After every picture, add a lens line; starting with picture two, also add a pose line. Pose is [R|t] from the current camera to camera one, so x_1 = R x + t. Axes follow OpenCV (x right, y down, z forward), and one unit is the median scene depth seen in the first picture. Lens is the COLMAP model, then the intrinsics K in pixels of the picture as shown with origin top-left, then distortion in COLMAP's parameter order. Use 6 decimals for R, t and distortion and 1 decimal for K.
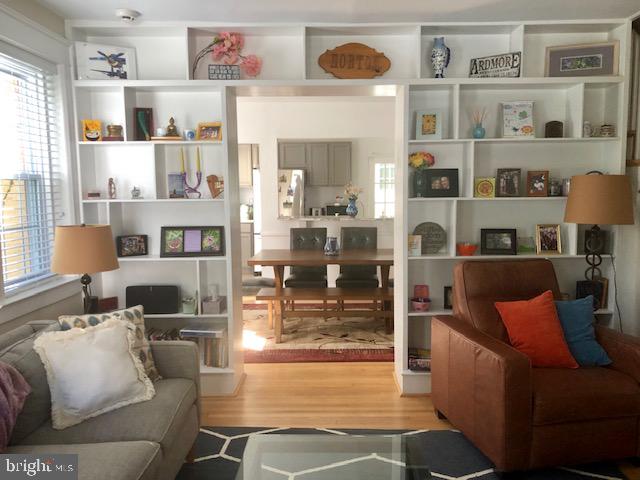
lens RADIAL K [[545.5, 0, 322.9], [0, 545.5, 244.1], [0, 0, 1]] dist [0.008440, 0.000268]
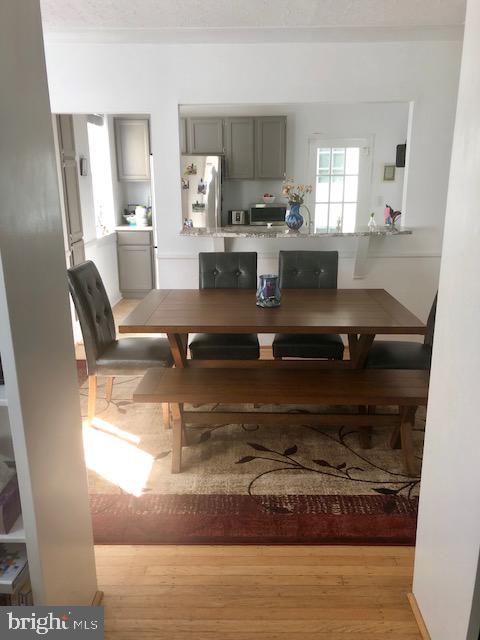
lens RADIAL K [[529.1, 0, 240.0], [0, 529.1, 320.0], [0, 0, 1]] dist [0.065208, -0.101243]
pose [[0.999997, 0.002358, 0.000495, -0.021738], [-0.002406, 0.987315, 0.158757, -0.083545], [-0.000114, -0.158758, 0.987318, 0.651268]]
